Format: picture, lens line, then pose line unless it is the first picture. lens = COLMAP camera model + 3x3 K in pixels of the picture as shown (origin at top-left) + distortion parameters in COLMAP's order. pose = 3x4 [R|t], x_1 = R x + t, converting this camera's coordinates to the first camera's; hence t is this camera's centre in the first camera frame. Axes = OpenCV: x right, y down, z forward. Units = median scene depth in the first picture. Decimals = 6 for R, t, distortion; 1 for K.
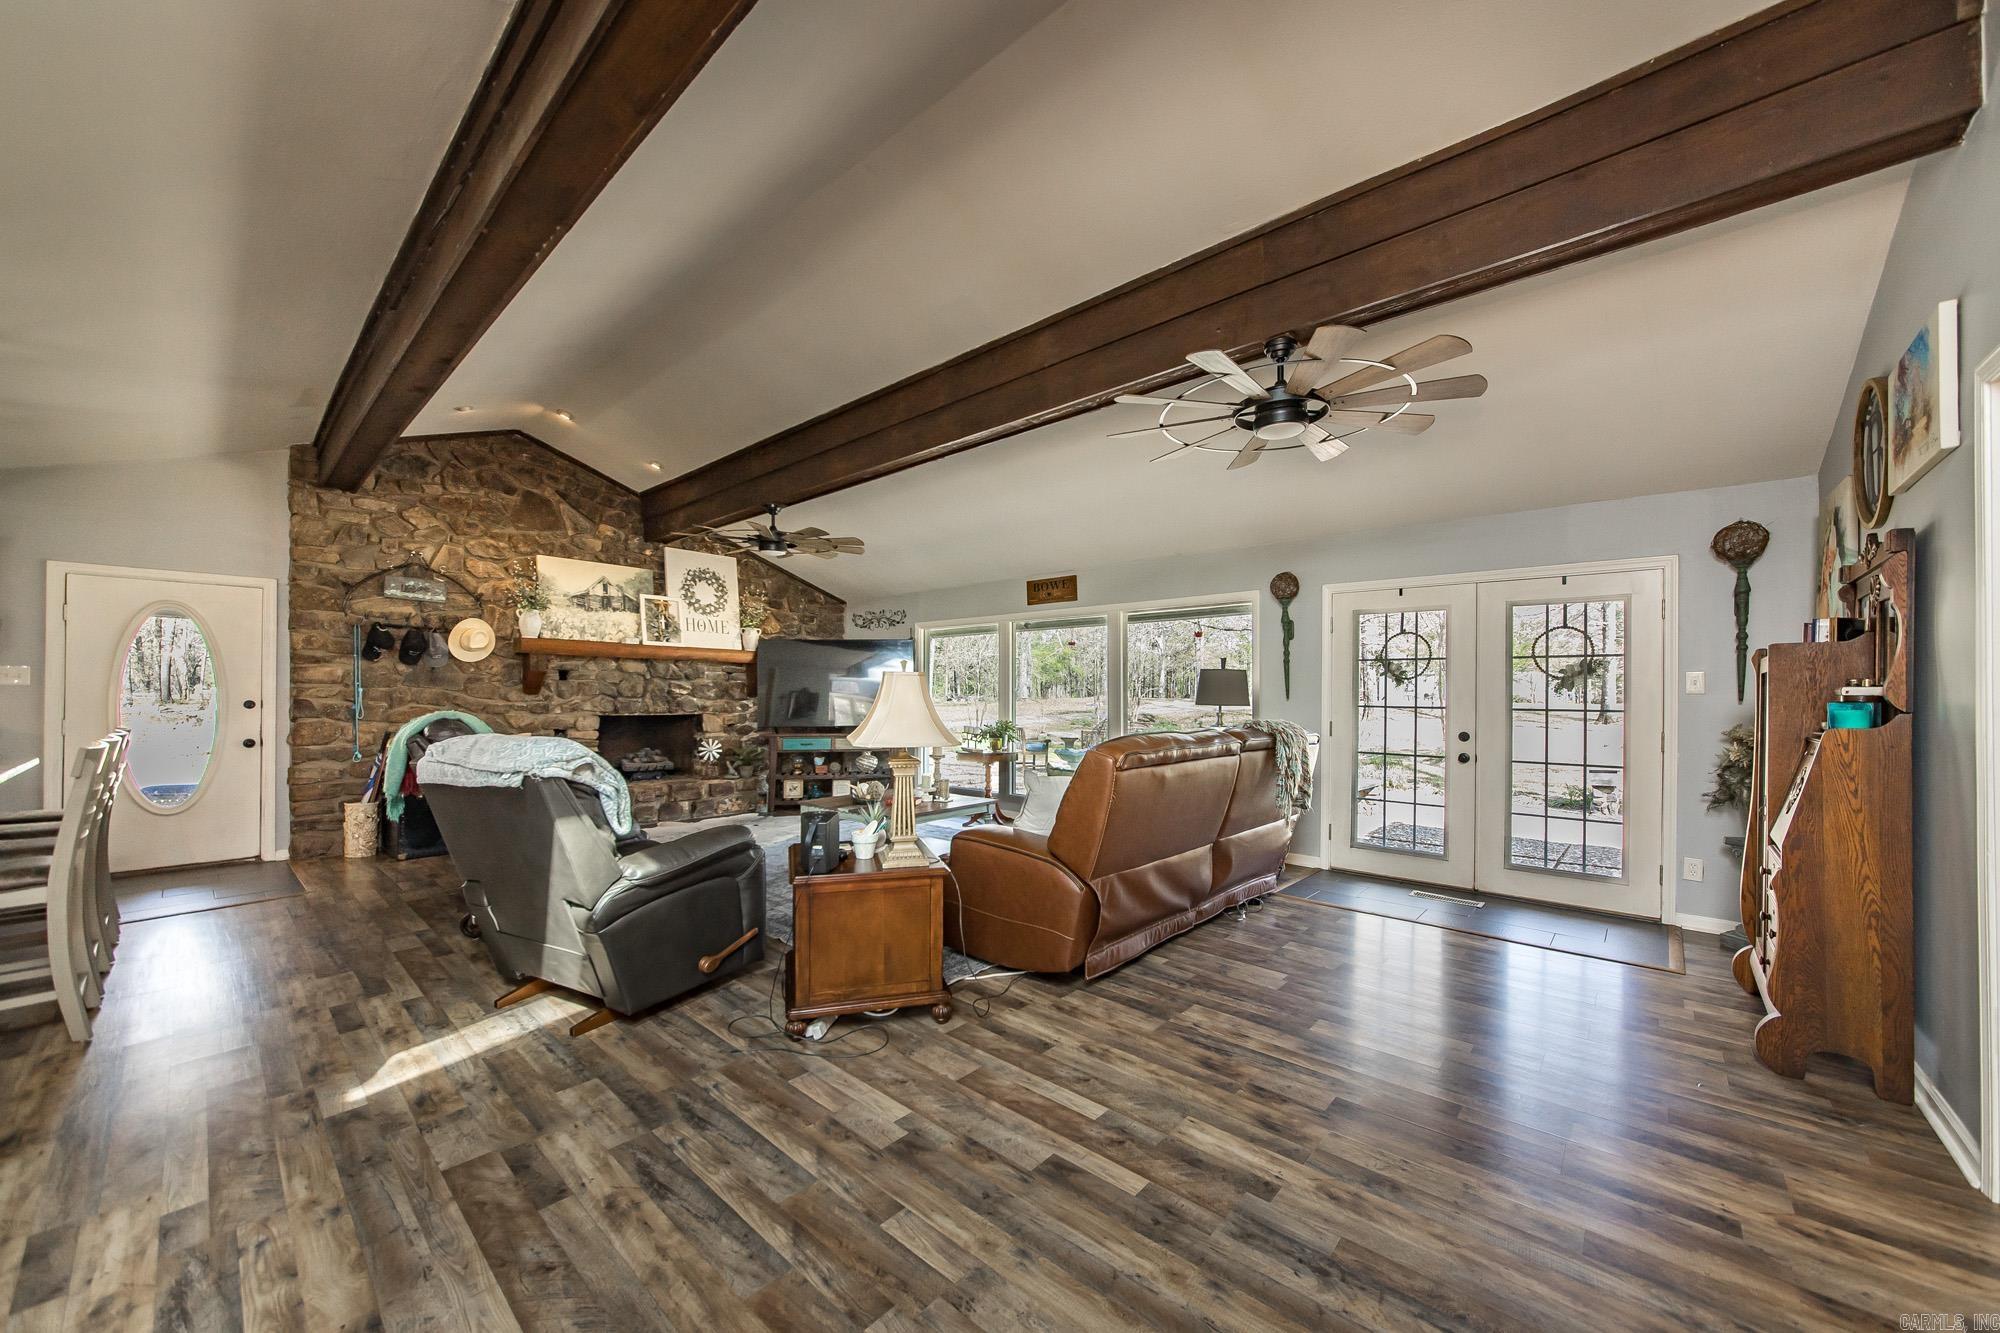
lens RADIAL K [[719.0, 0, 997.3], [0, 719.0, 693.9], [0, 0, 1]] dist [-0.000778, 0.000503]
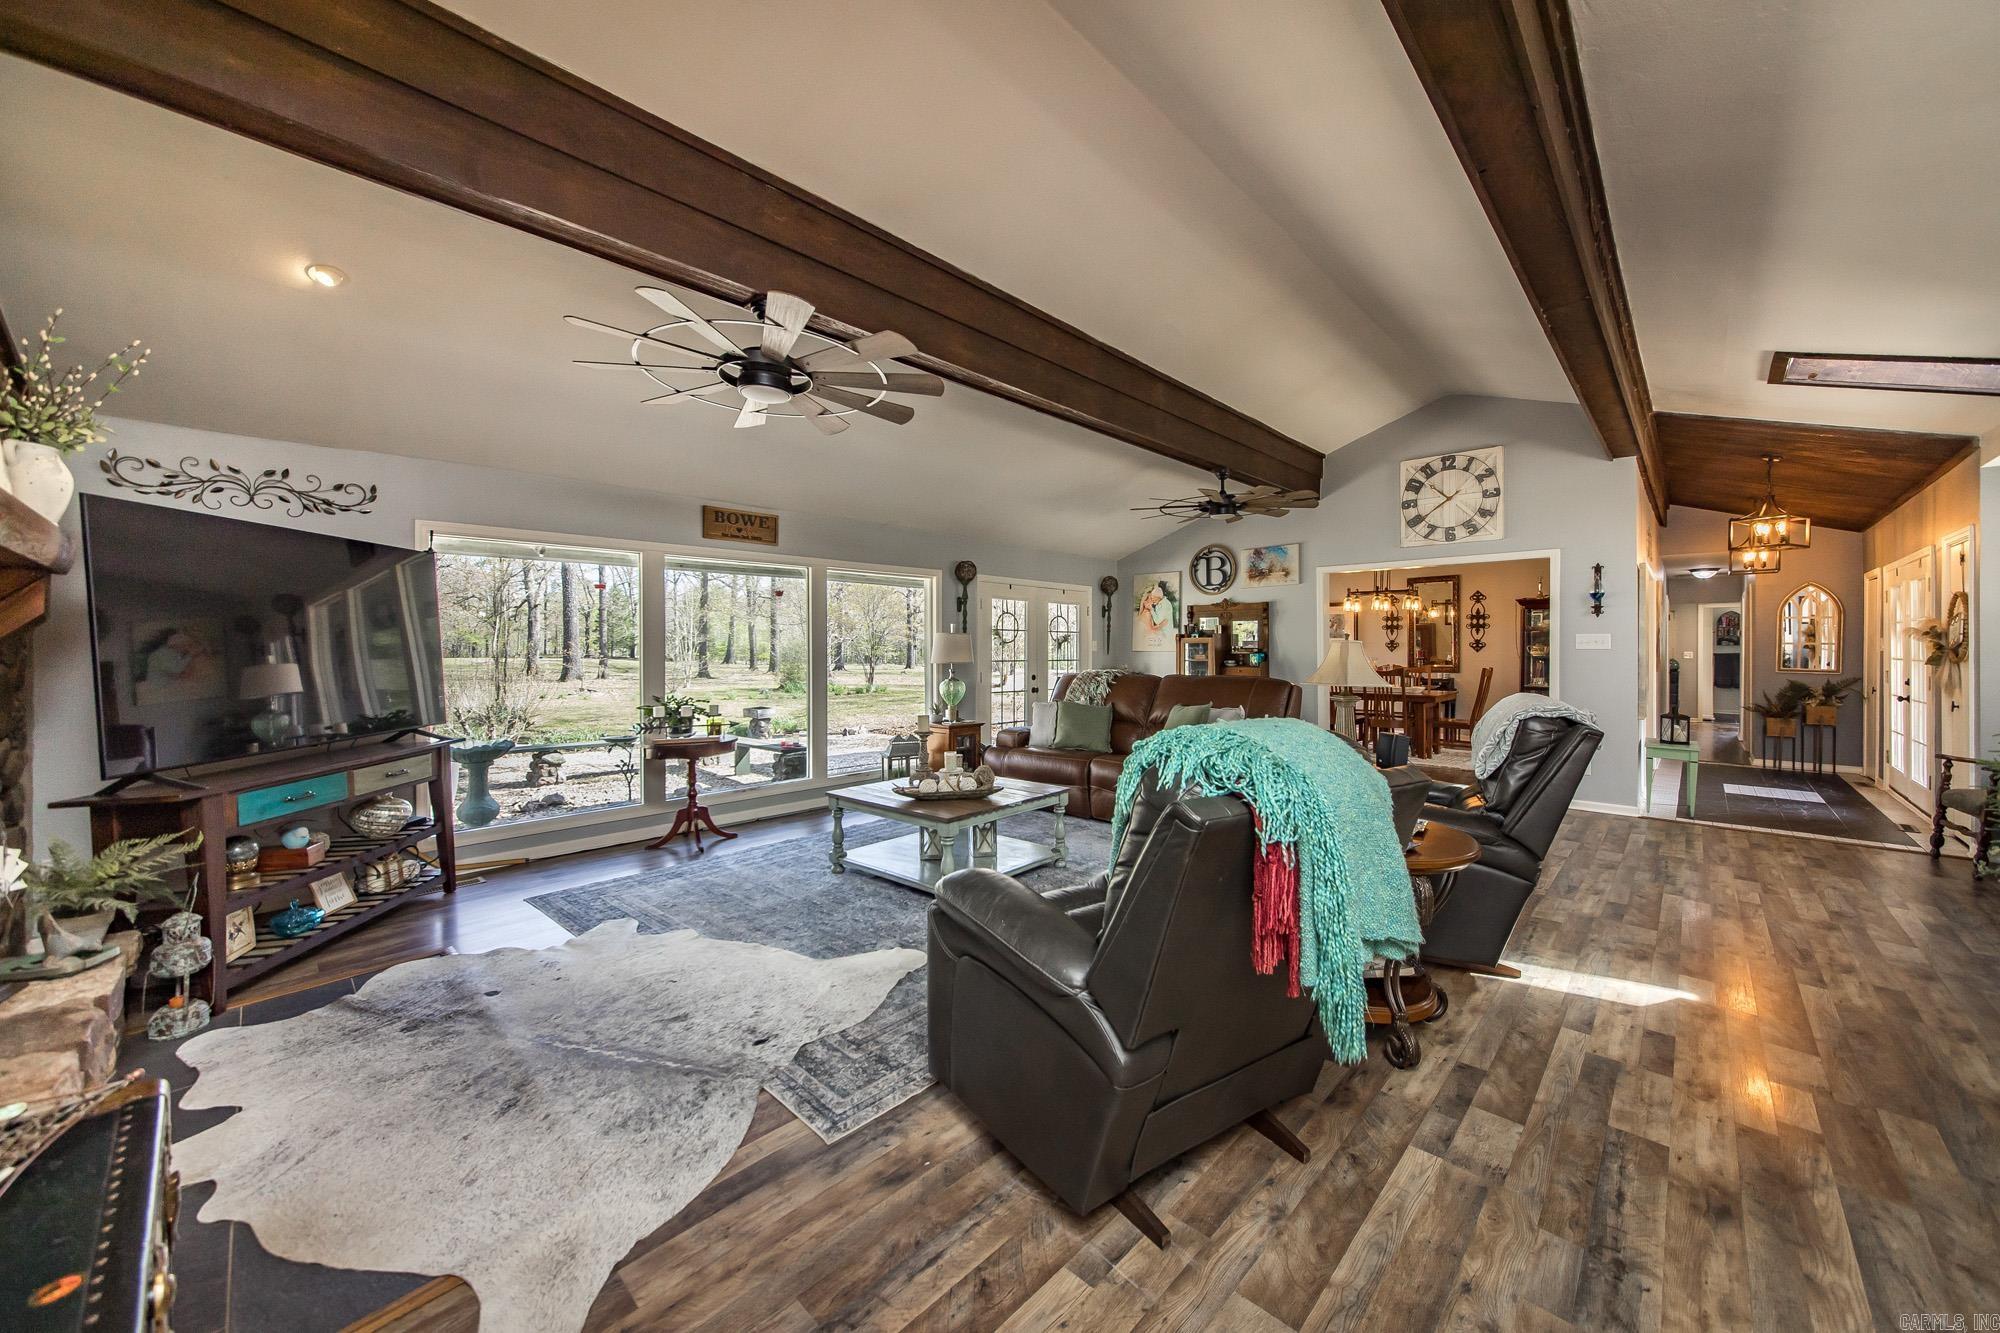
lens RADIAL K [[719.0, 0, 994.8], [0, 719.0, 655.9], [0, 0, 1]] dist [-0.000778, 0.000503]
pose [[0.045427, -0.012880, 0.998885, -0.724687], [0.008284, 0.999887, 0.012516, -0.009352], [-0.998933, 0.007706, 0.045529, 0.708636]]
